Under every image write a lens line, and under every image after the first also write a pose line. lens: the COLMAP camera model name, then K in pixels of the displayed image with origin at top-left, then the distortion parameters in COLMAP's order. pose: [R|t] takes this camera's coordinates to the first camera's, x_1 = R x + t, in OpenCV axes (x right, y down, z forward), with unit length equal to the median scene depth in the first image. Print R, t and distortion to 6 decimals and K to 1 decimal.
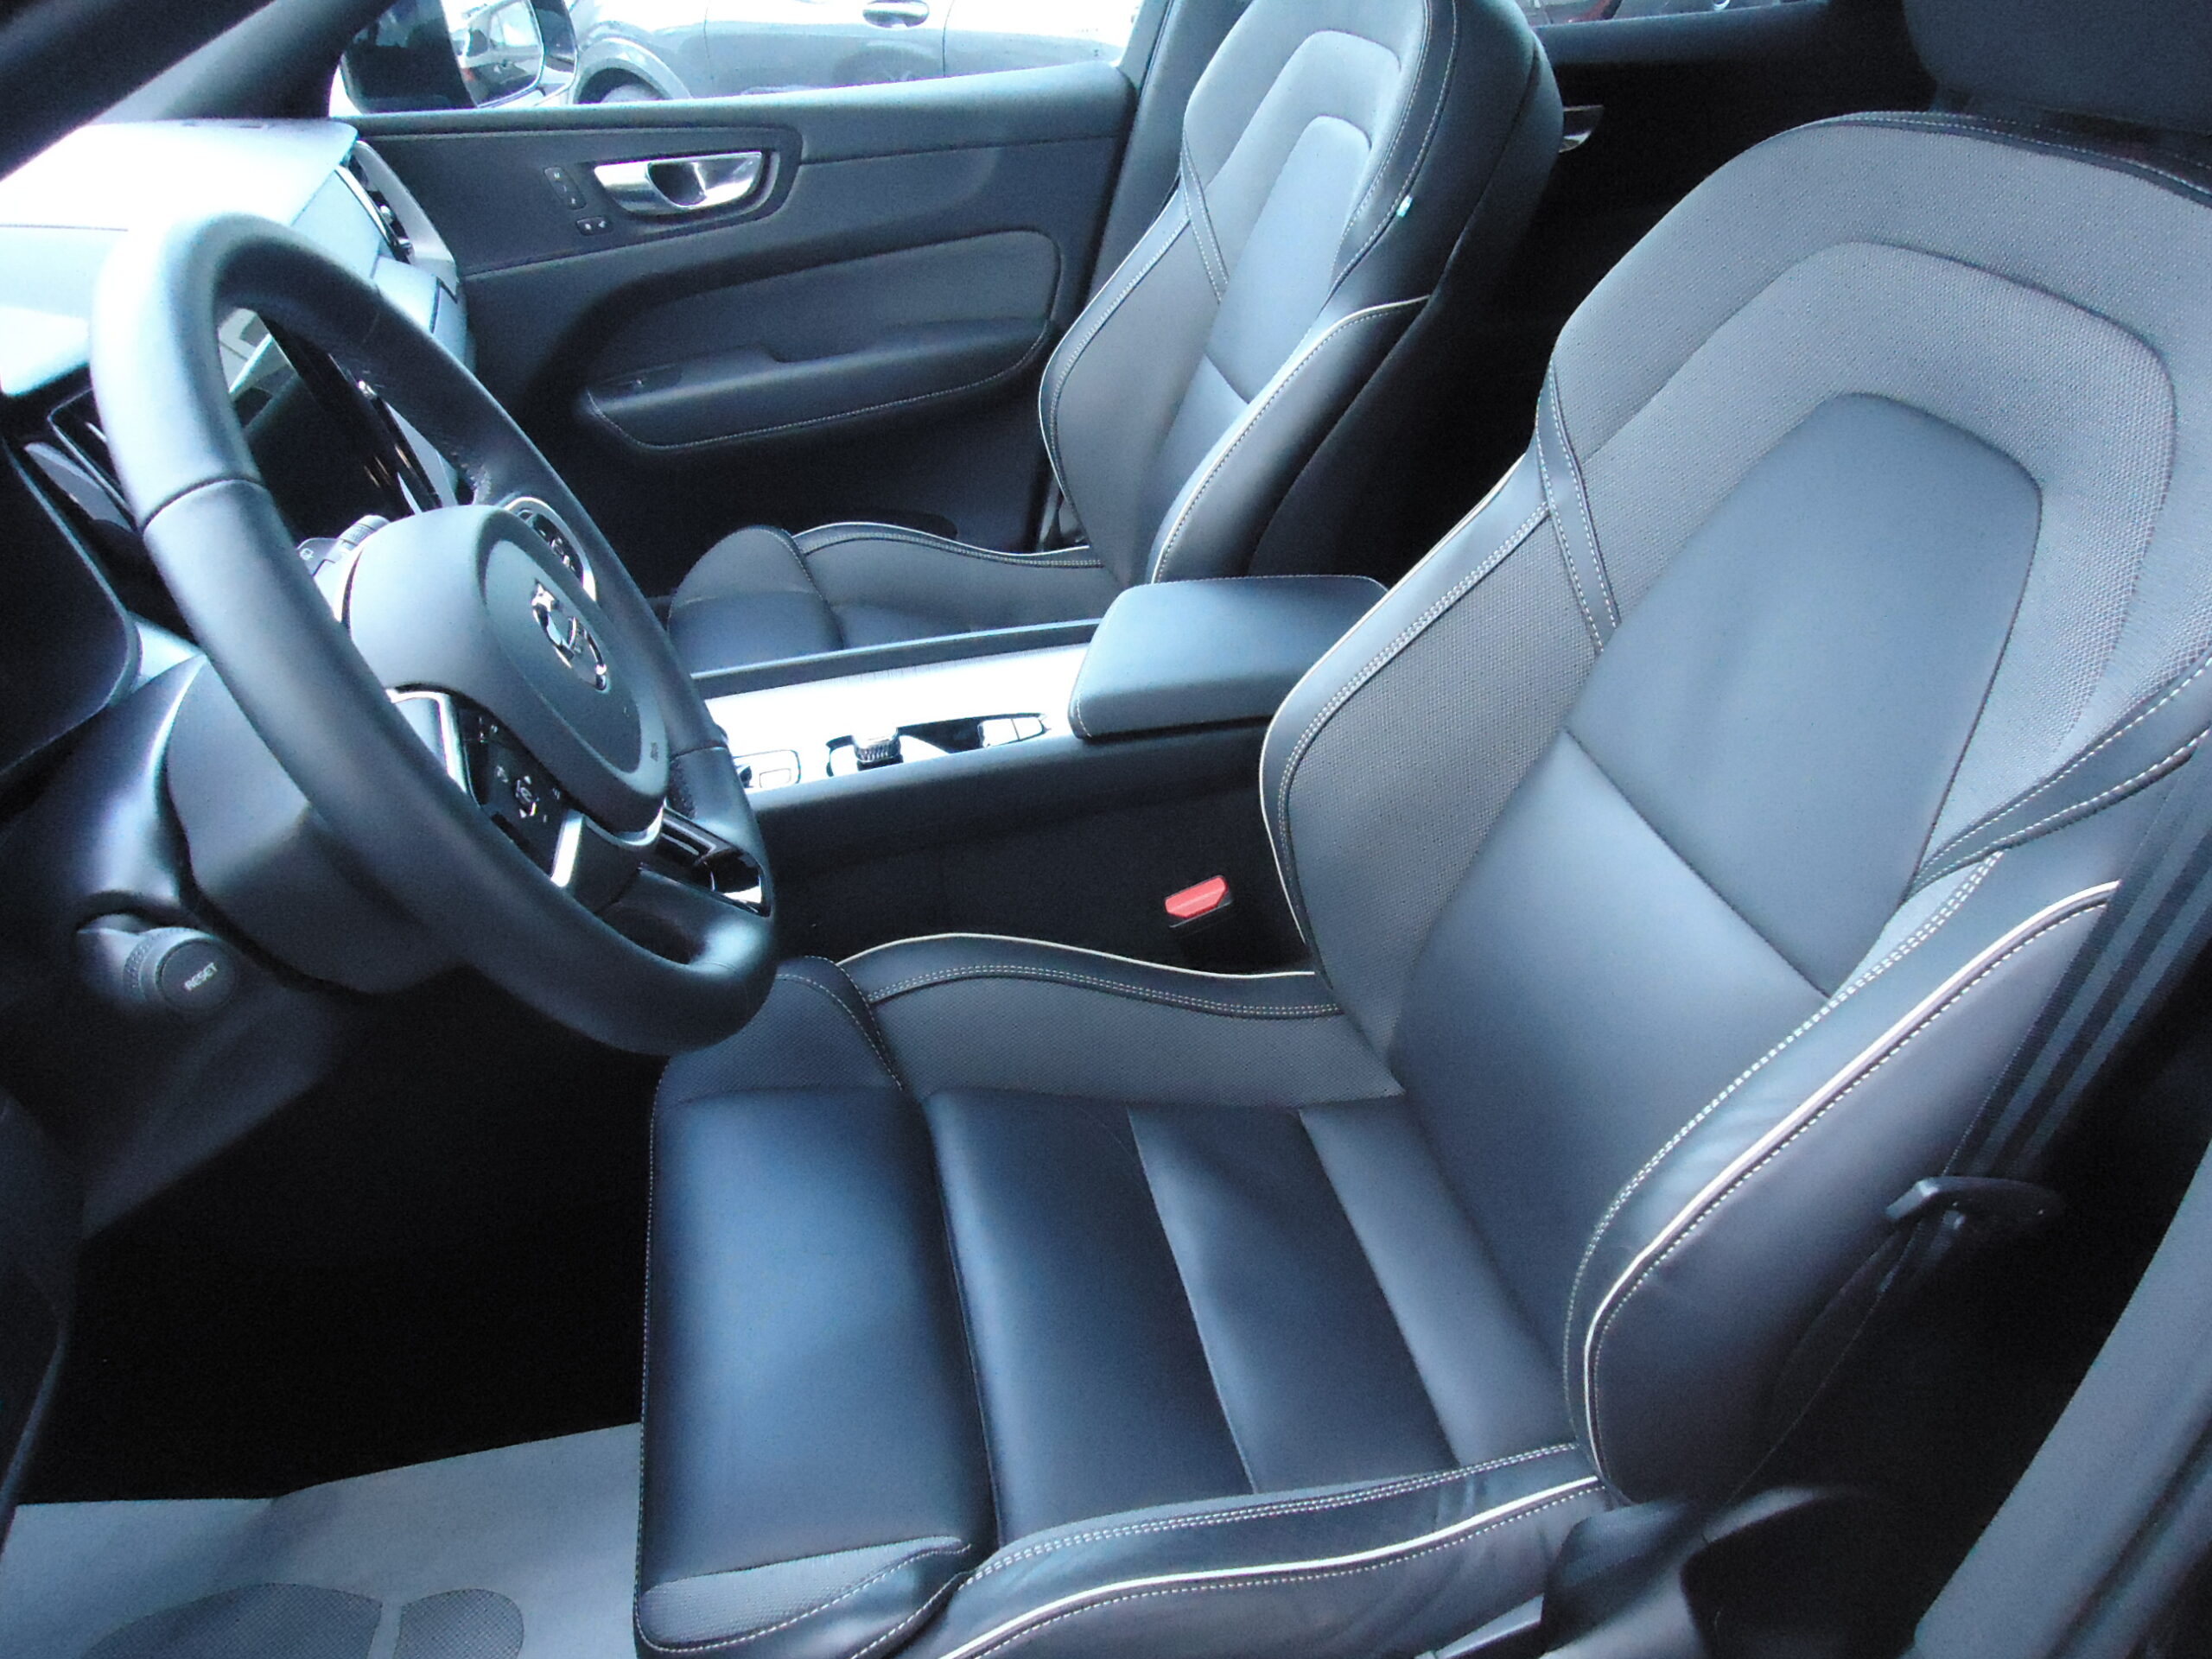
lens RADIAL K [[1617.7, 0, 1106.0], [0, 1617.7, 829.5], [0, 0, 1]] dist [-0.009212, 0.002928]
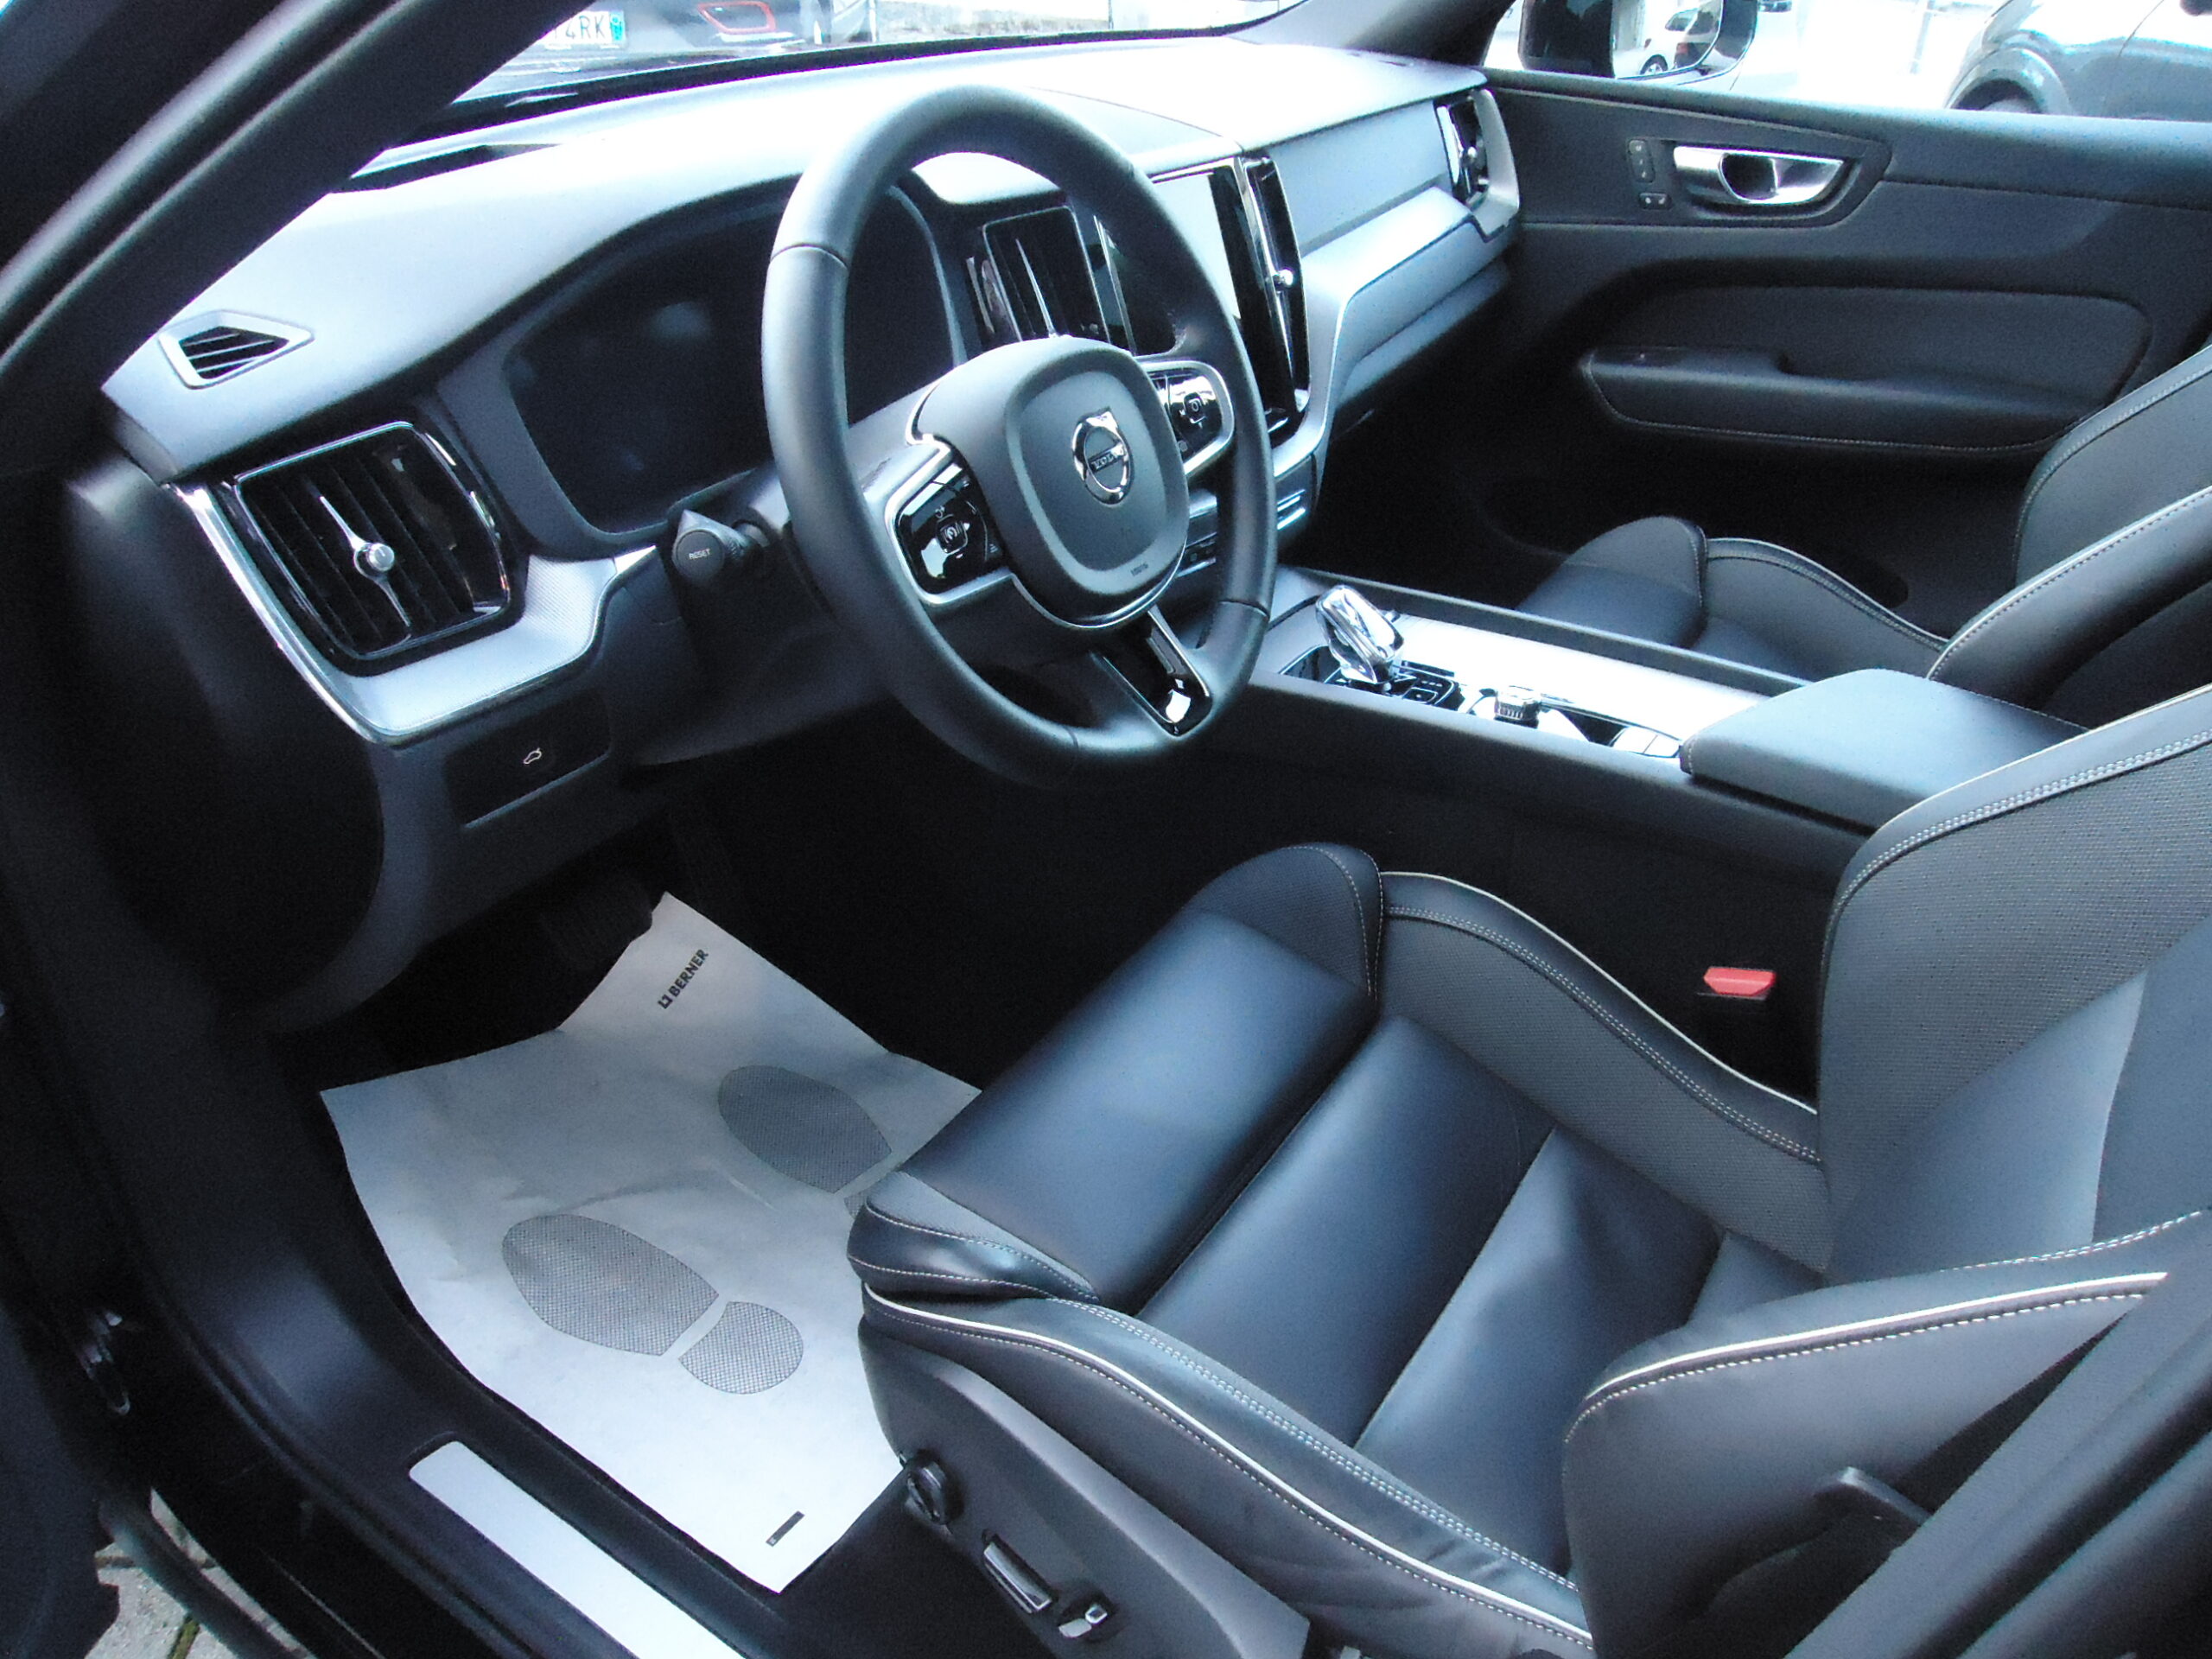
lens RADIAL K [[1617.7, 0, 1106.0], [0, 1617.7, 829.5], [0, 0, 1]] dist [-0.009212, 0.002928]
pose [[0.683243, 0.413202, -0.602032, 0.240581], [-0.408994, 0.899576, 0.153254, -0.021572], [0.604899, 0.141518, 0.783626, 0.020052]]
